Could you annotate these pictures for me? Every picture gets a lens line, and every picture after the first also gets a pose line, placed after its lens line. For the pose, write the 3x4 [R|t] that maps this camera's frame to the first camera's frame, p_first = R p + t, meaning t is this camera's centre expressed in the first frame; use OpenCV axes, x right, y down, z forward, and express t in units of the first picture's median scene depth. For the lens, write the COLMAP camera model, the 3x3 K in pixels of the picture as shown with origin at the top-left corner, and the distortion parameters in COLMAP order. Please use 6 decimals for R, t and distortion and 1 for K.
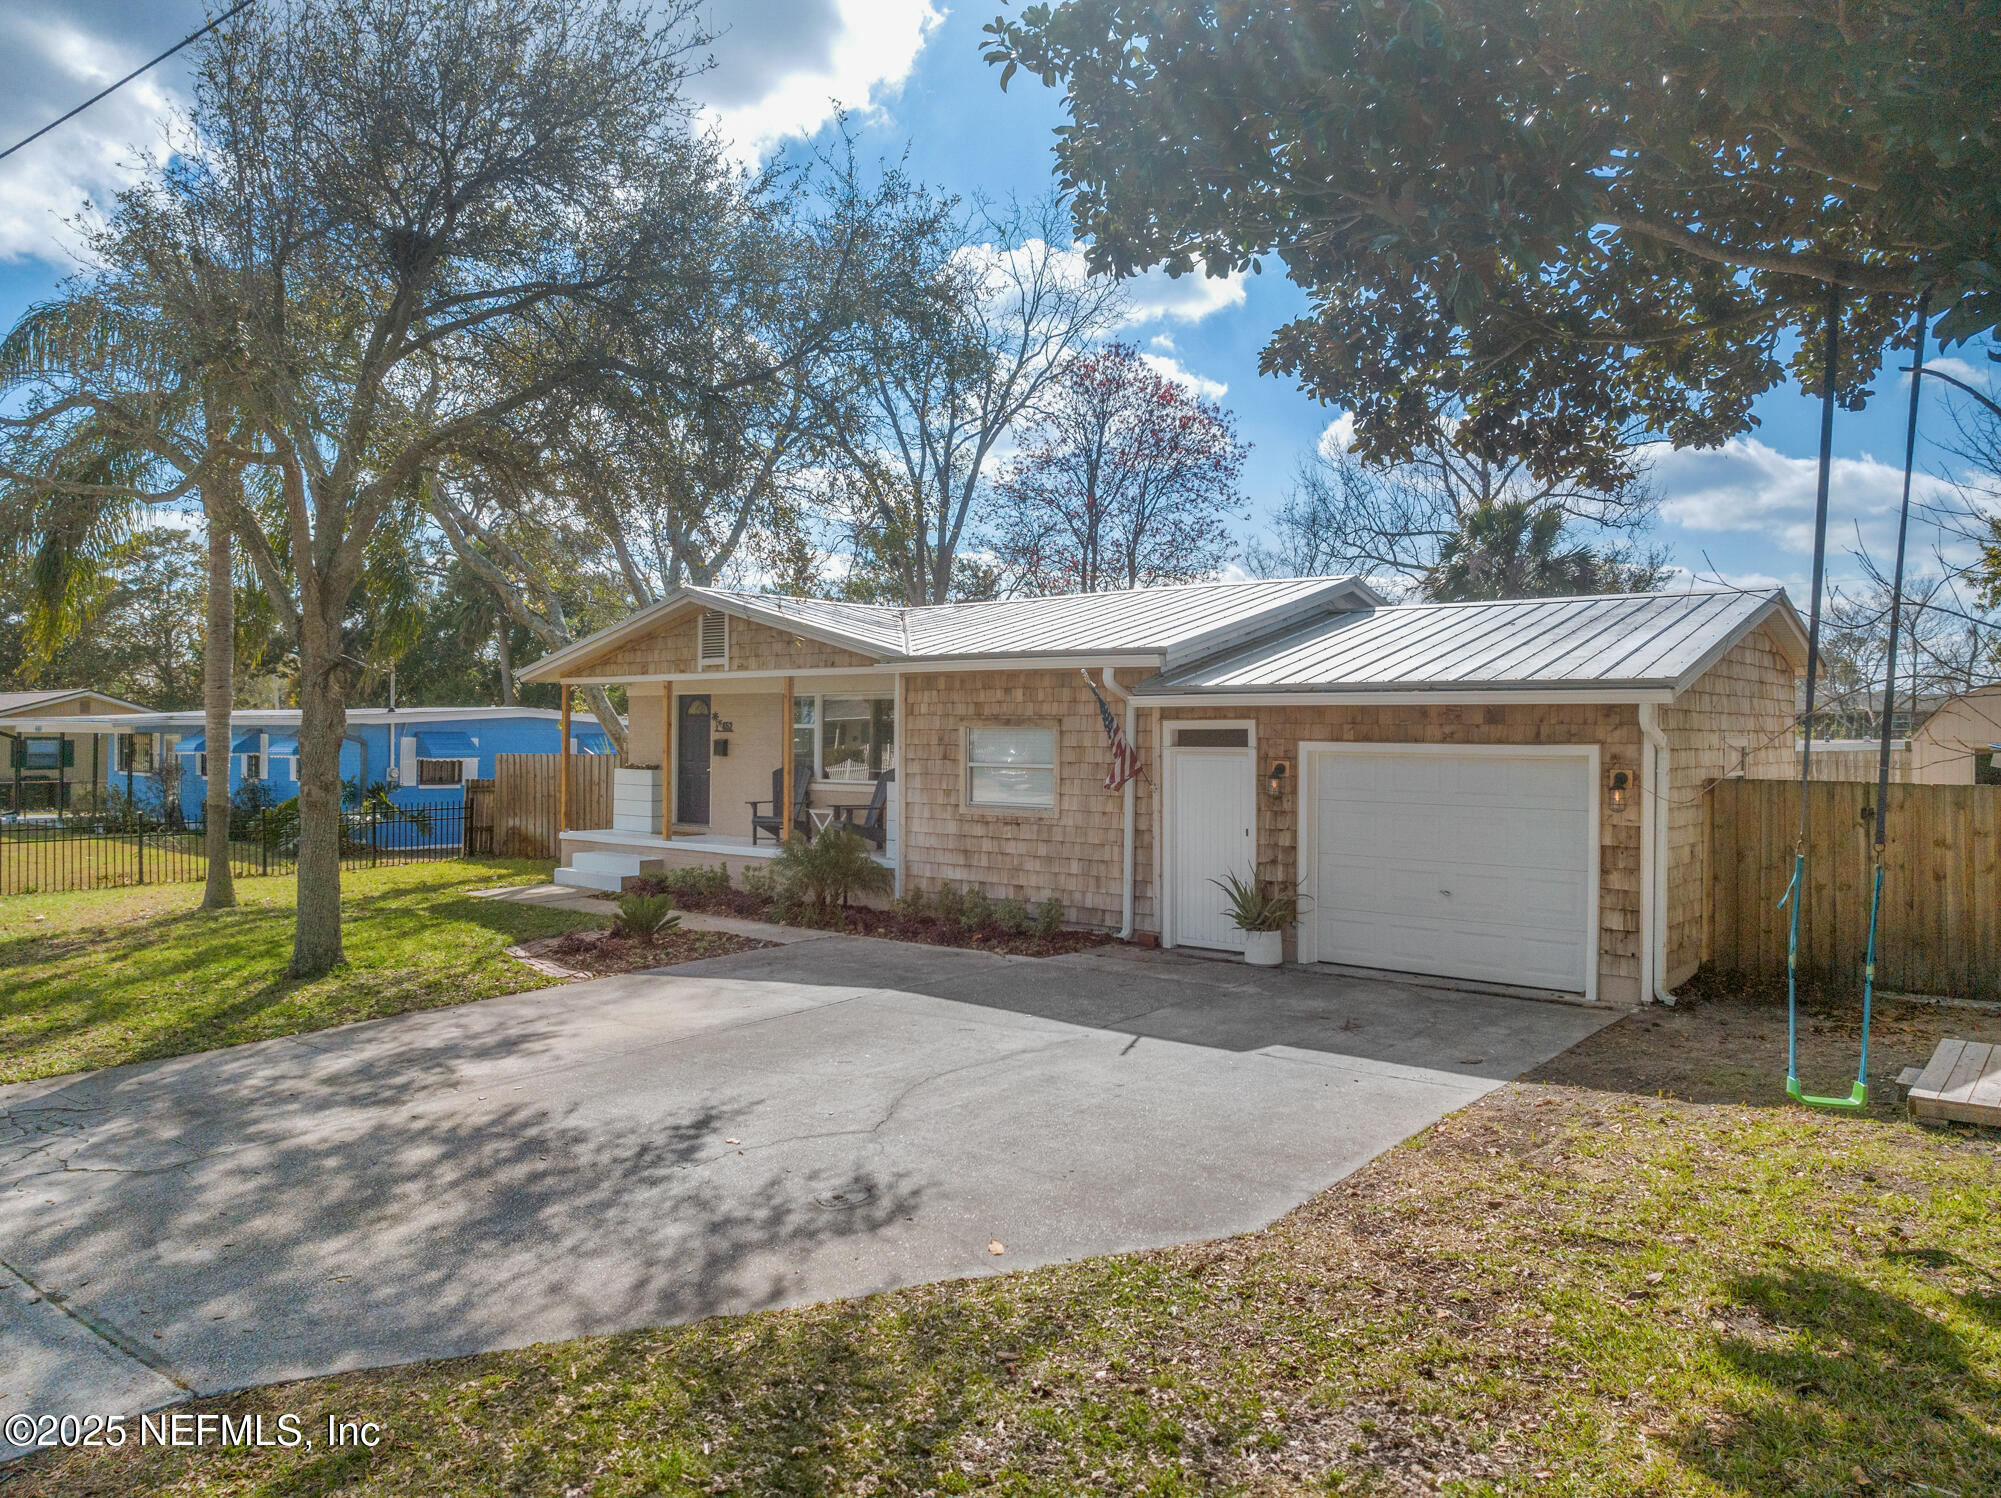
lens RADIAL K [[1445.9, 0, 985.0], [0, 1445.9, 712.8], [0, 0, 1]] dist [-0.032908, 0.002065]
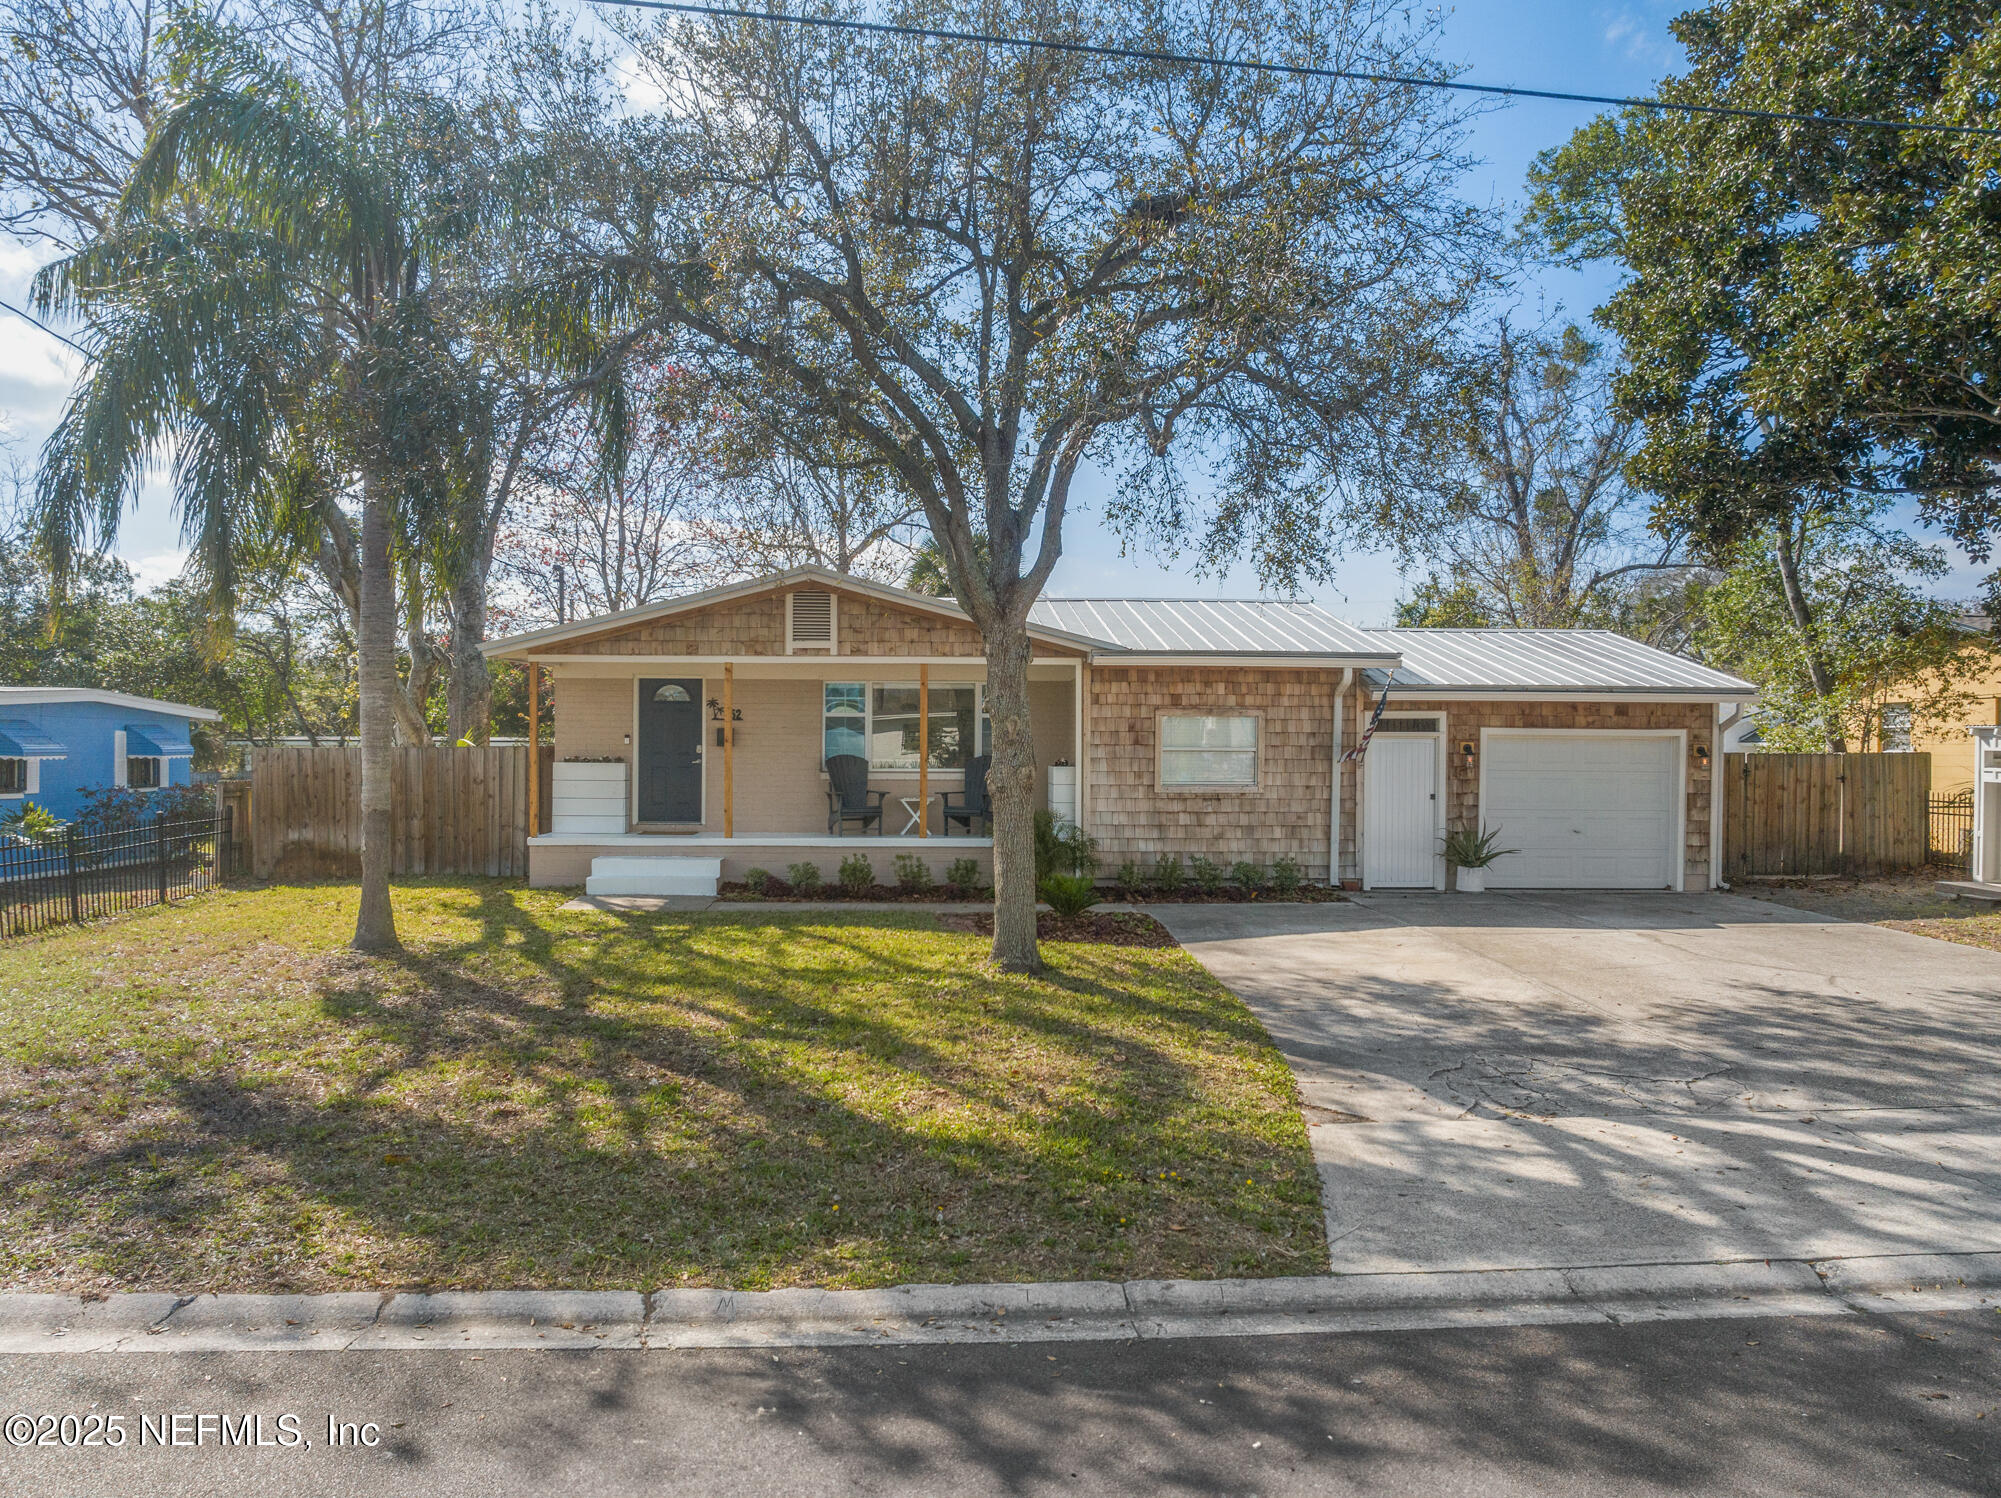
lens RADIAL K [[1409.8, 0, 1006.3], [0, 1409.8, 784.4], [0, 0, 1]] dist [-0.027876, -0.012440]
pose [[0.734500, -0.019372, 0.678332, -0.901927], [-0.010266, 0.999161, 0.039651, 0.022780], [-0.678531, -0.036088, 0.733685, 0.293733]]
